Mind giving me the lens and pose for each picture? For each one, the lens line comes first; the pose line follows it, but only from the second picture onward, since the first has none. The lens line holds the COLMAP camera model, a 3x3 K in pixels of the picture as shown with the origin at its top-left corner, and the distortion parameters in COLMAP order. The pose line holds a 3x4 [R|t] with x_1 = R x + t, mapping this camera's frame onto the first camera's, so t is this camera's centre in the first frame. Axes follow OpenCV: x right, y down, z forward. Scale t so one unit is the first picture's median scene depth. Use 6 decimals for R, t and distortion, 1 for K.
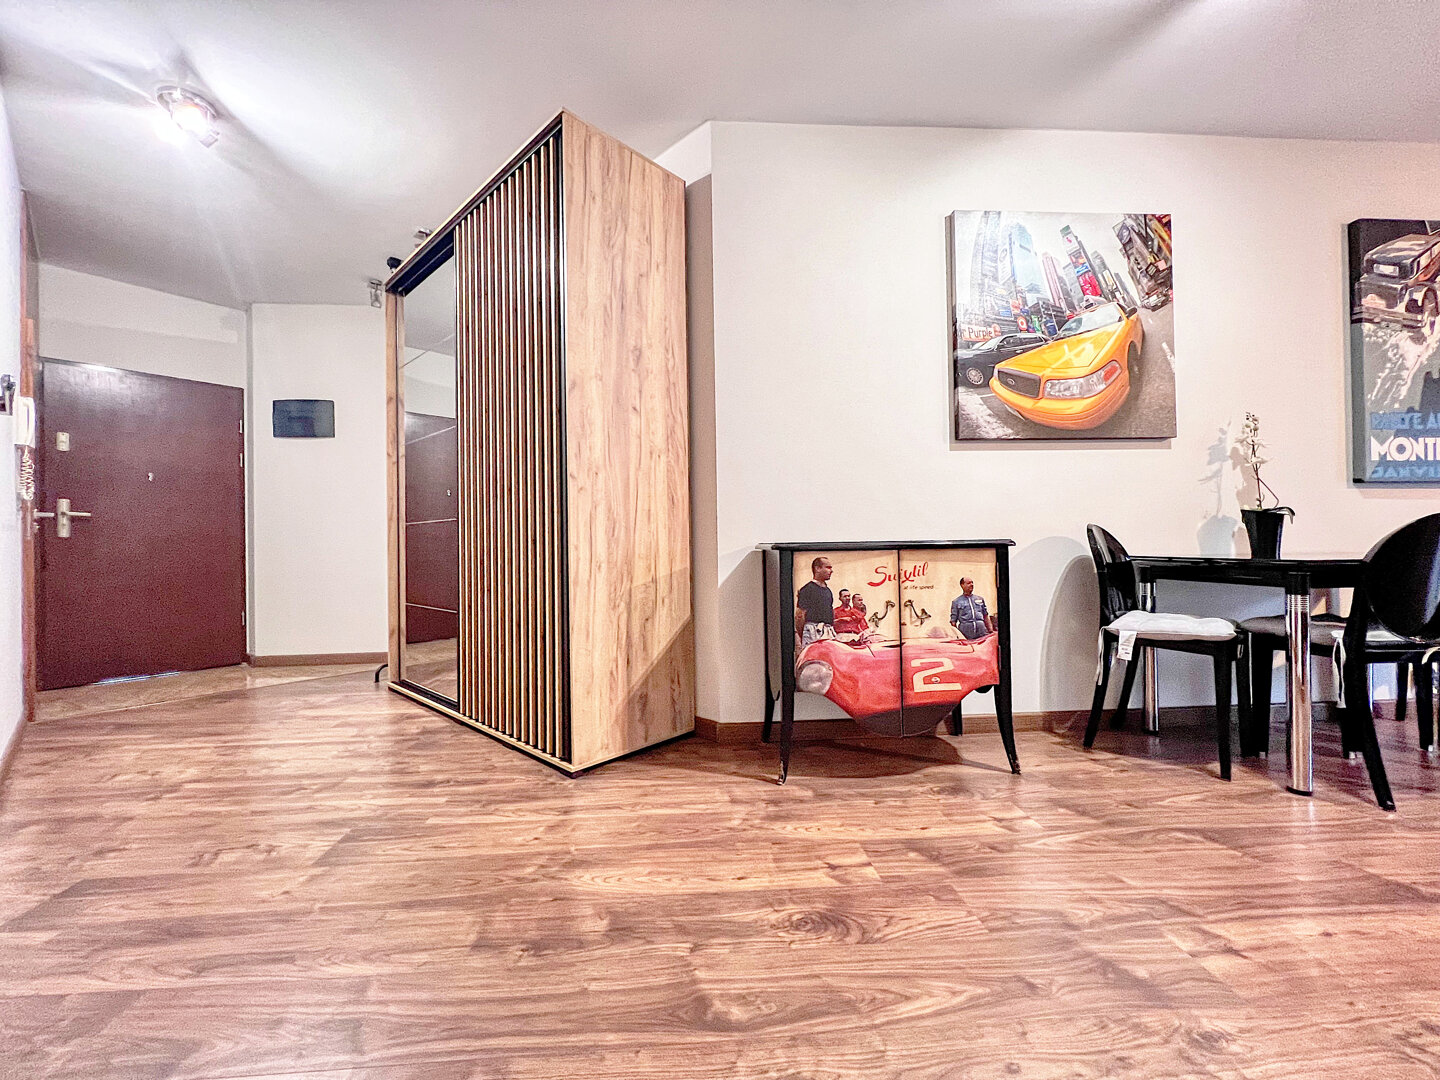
lens RADIAL K [[577.8, 0, 720.0], [0, 577.8, 540.6], [0, 0, 1]] dist [-0.002908, 0.000447]
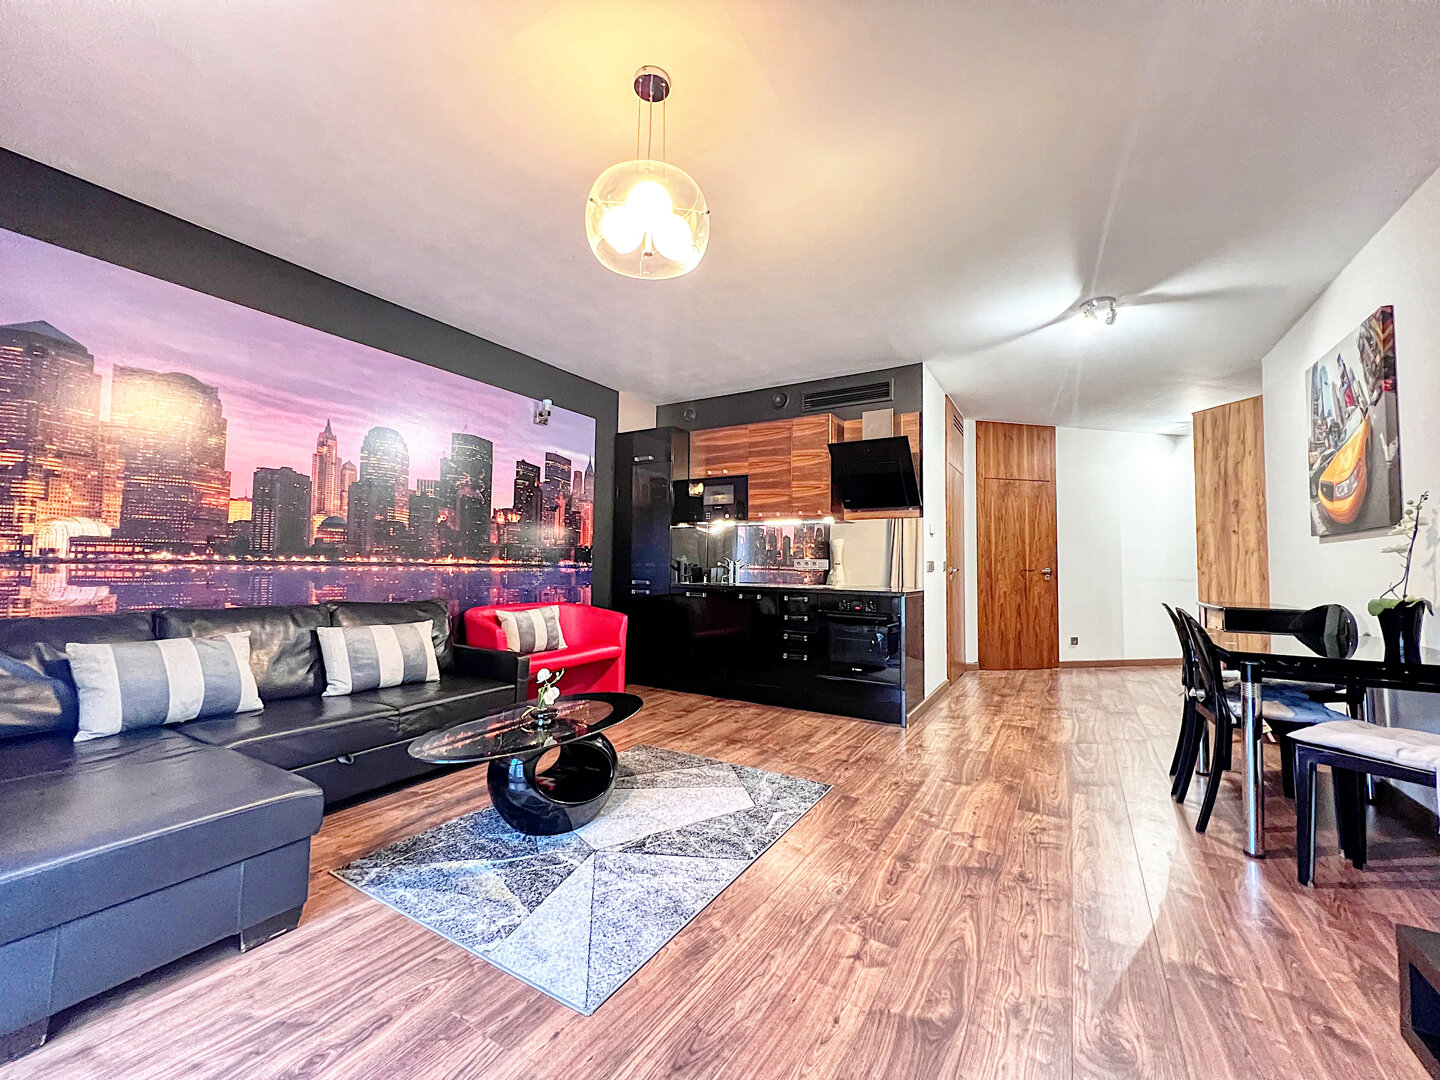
lens RADIAL K [[577.8, 0, 721.2], [0, 577.8, 539.5], [0, 0, 1]] dist [-0.002908, 0.000447]
pose [[-0.564627, -0.030293, -0.824790, 2.491131], [-0.001034, 0.999351, -0.035997, -0.125896], [0.825345, -0.019472, -0.564293, 0.653547]]
